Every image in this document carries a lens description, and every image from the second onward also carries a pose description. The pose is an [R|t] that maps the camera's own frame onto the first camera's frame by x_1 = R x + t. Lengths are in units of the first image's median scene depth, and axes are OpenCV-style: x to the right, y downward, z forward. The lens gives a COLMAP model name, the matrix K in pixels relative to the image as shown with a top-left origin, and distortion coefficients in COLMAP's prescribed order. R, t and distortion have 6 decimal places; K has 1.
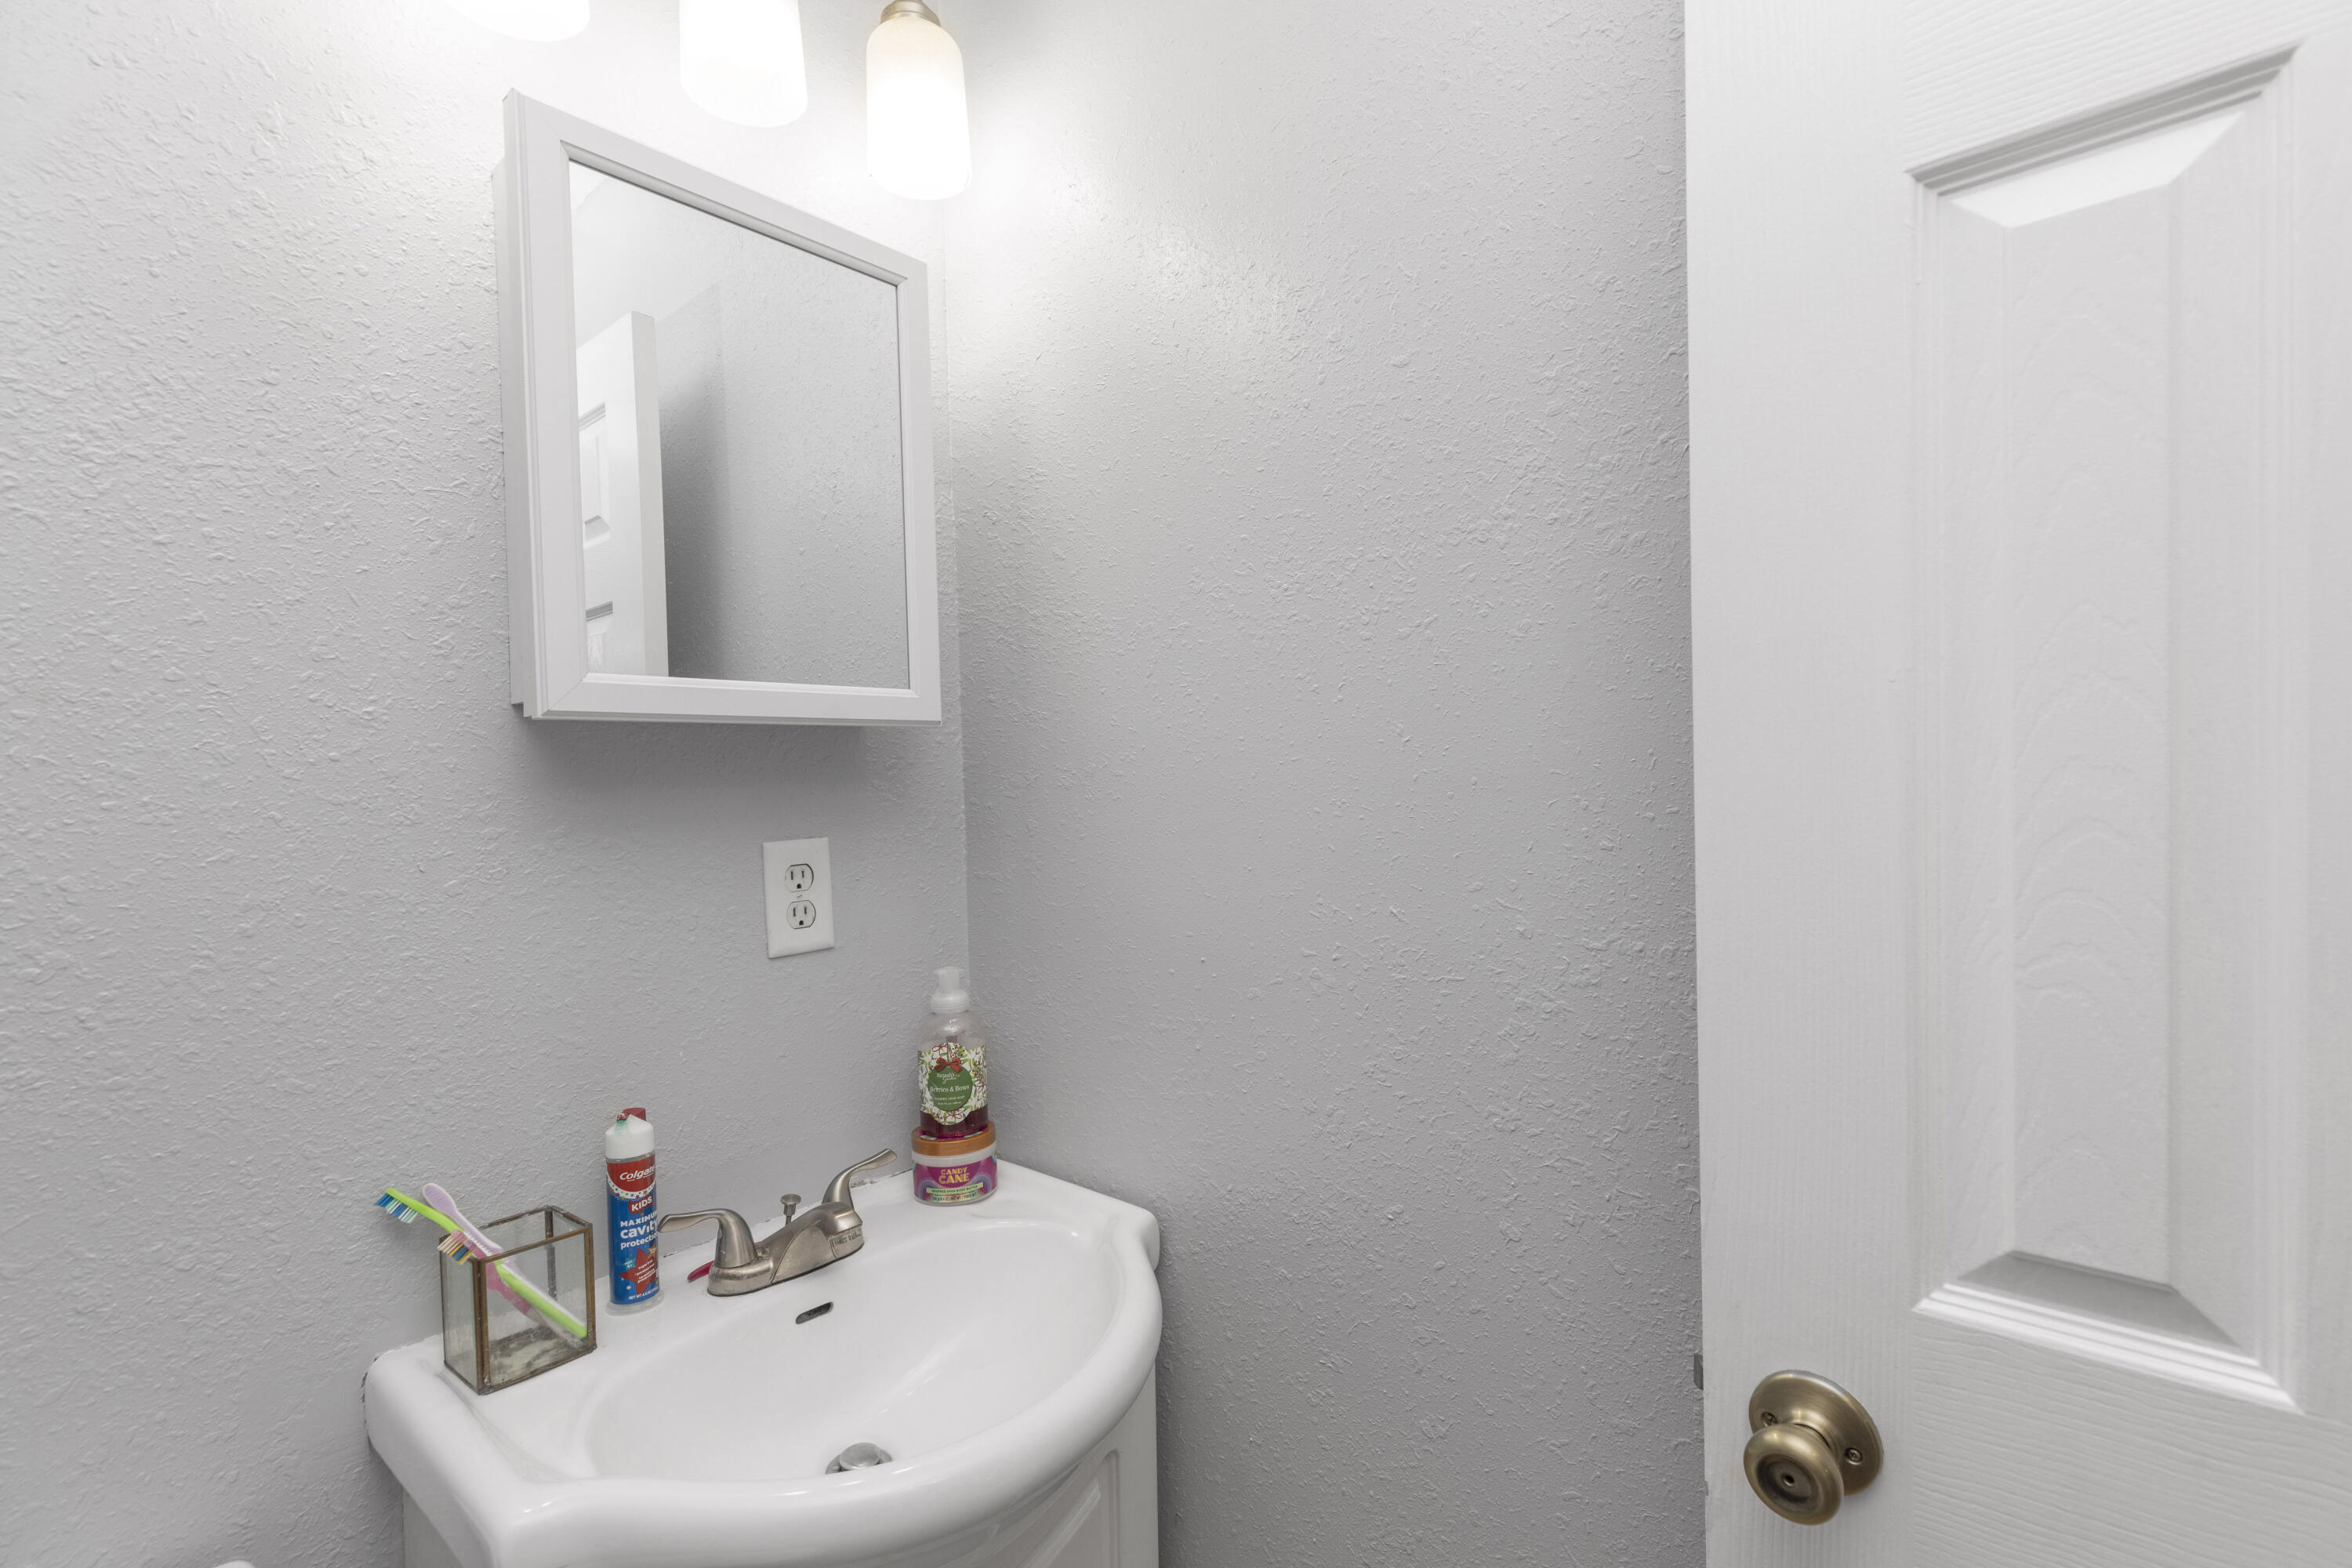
lens RADIAL K [[1066.5, 0, 1271.0], [0, 1066.5, 820.9], [0, 0, 1]] dist [0.026761, -0.012248]
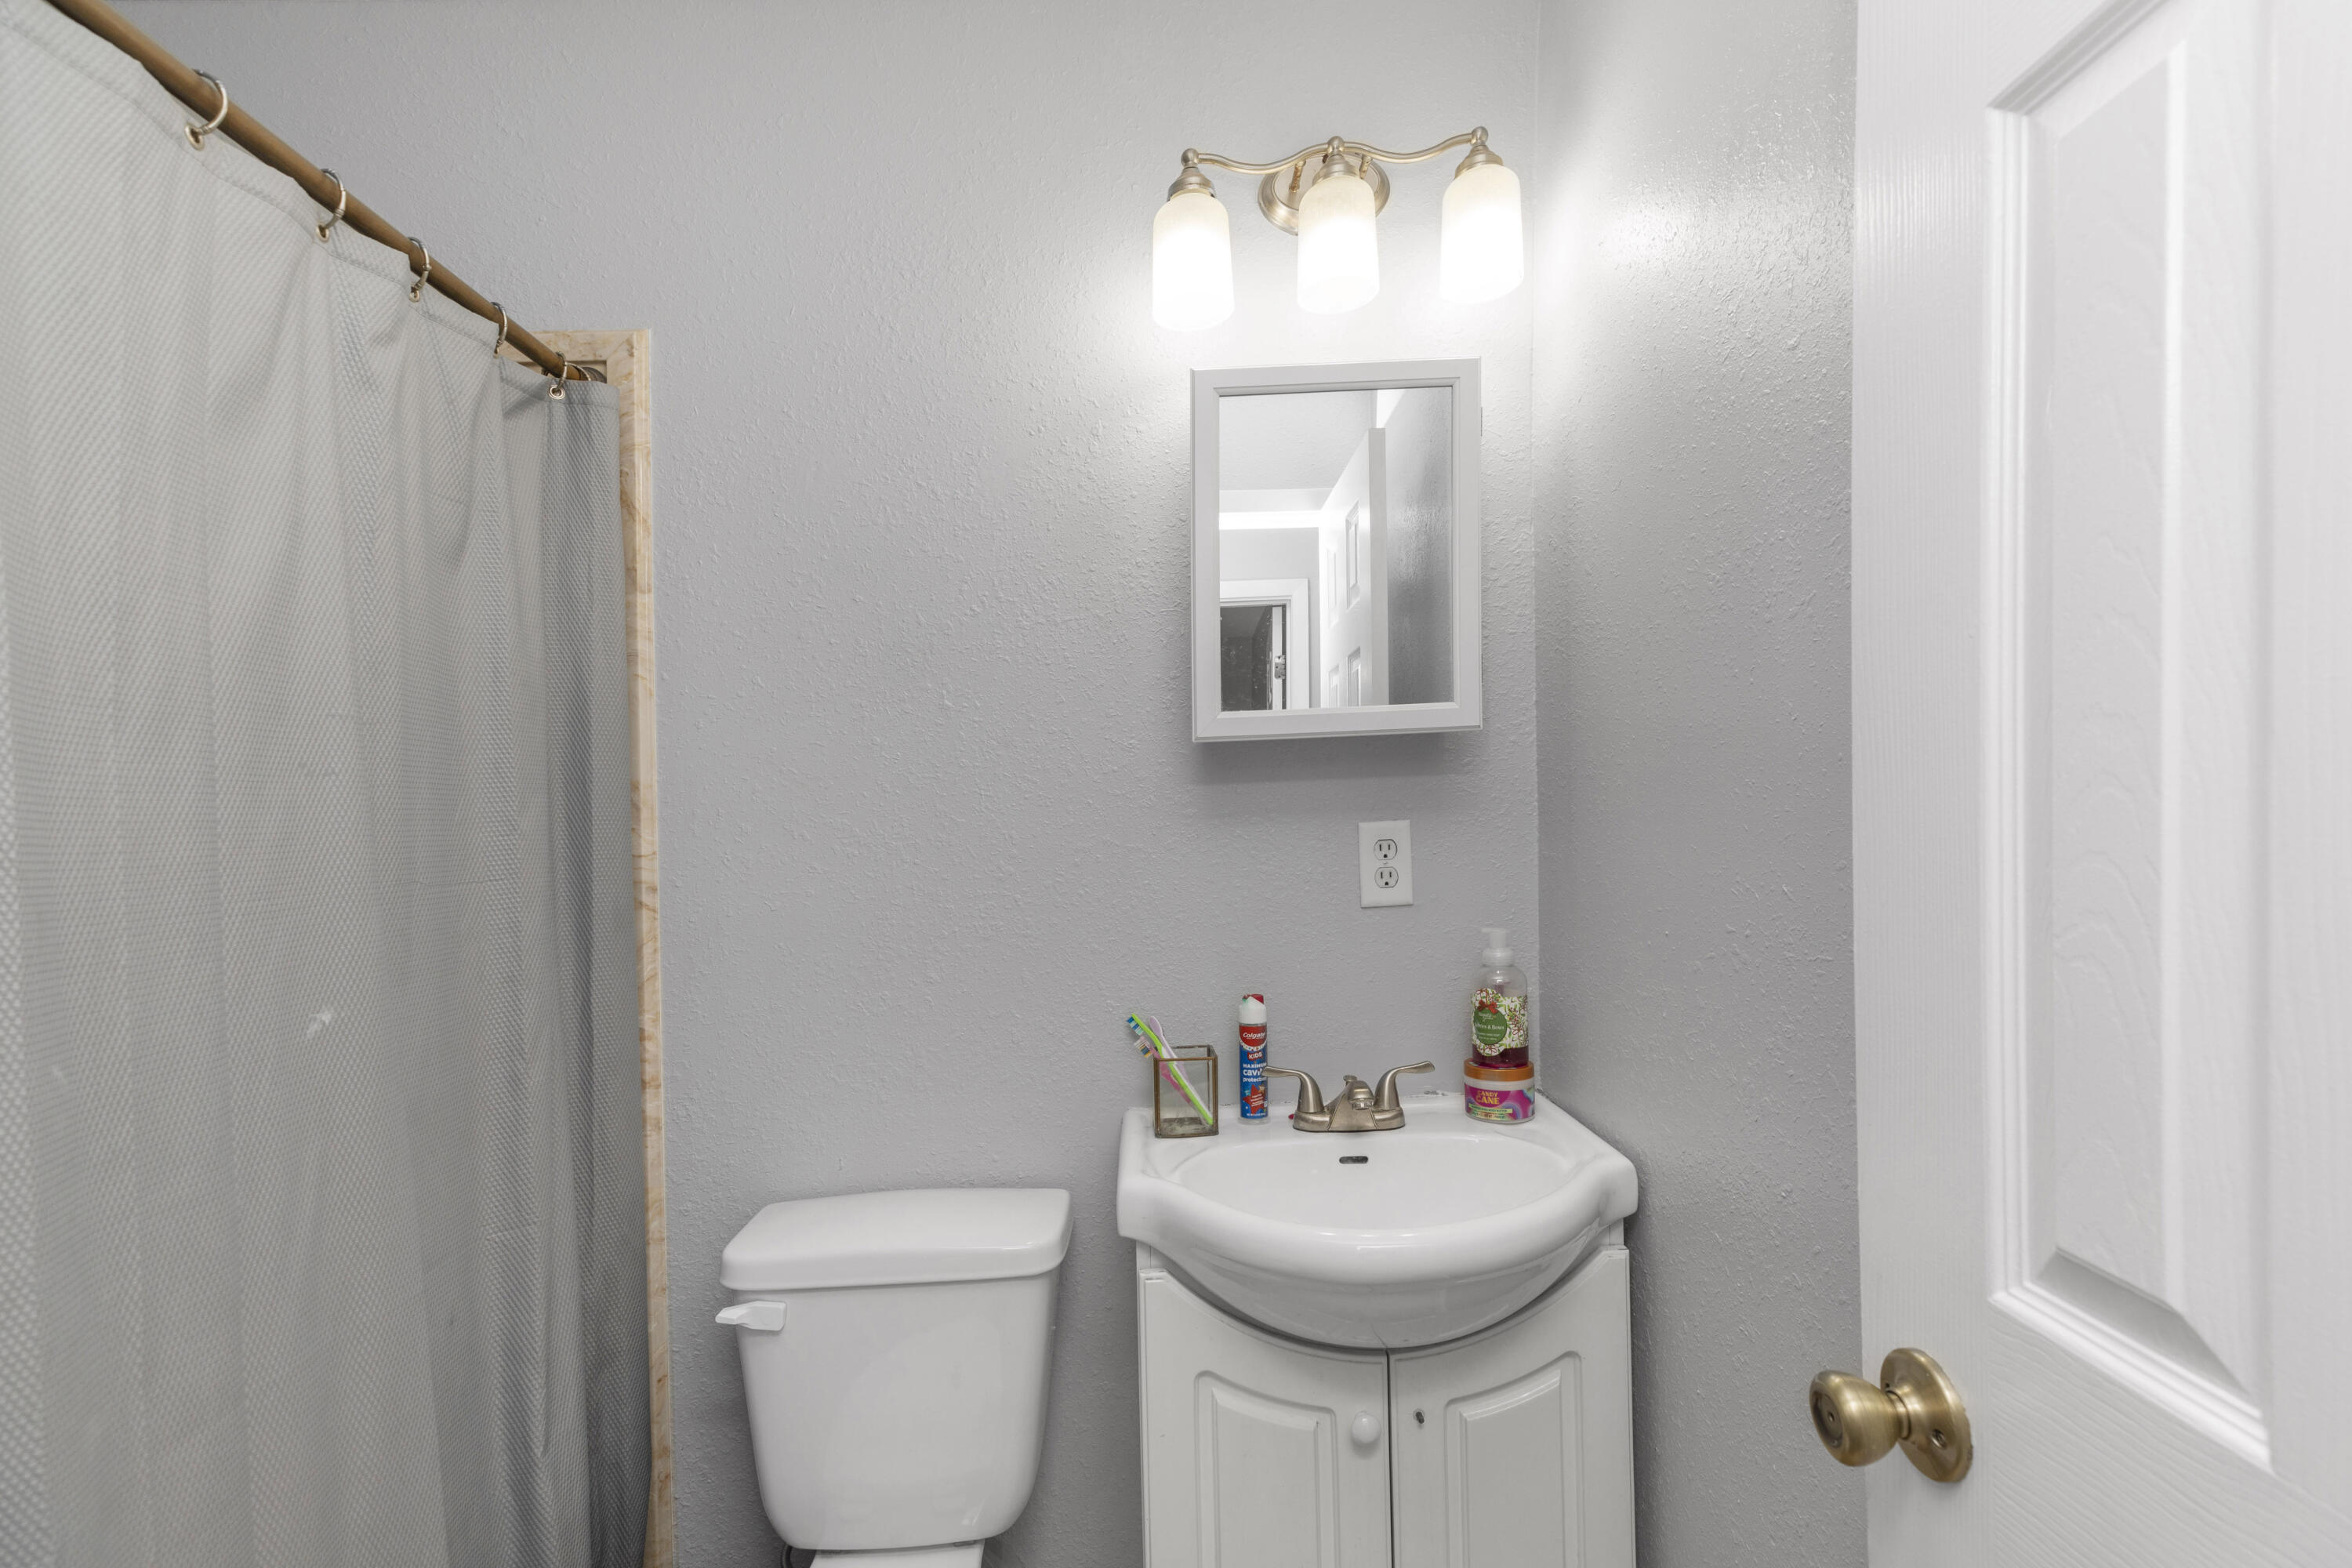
lens RADIAL K [[1077.1, 0, 1184.5], [0, 1077.1, 799.8], [0, 0, 1]] dist [0.002599, -0.000106]
pose [[0.663600, -0.010624, -0.748012, 0.467404], [-0.004856, 0.999817, -0.018508, 0.020278], [0.748072, 0.015915, 0.663427, -0.089895]]
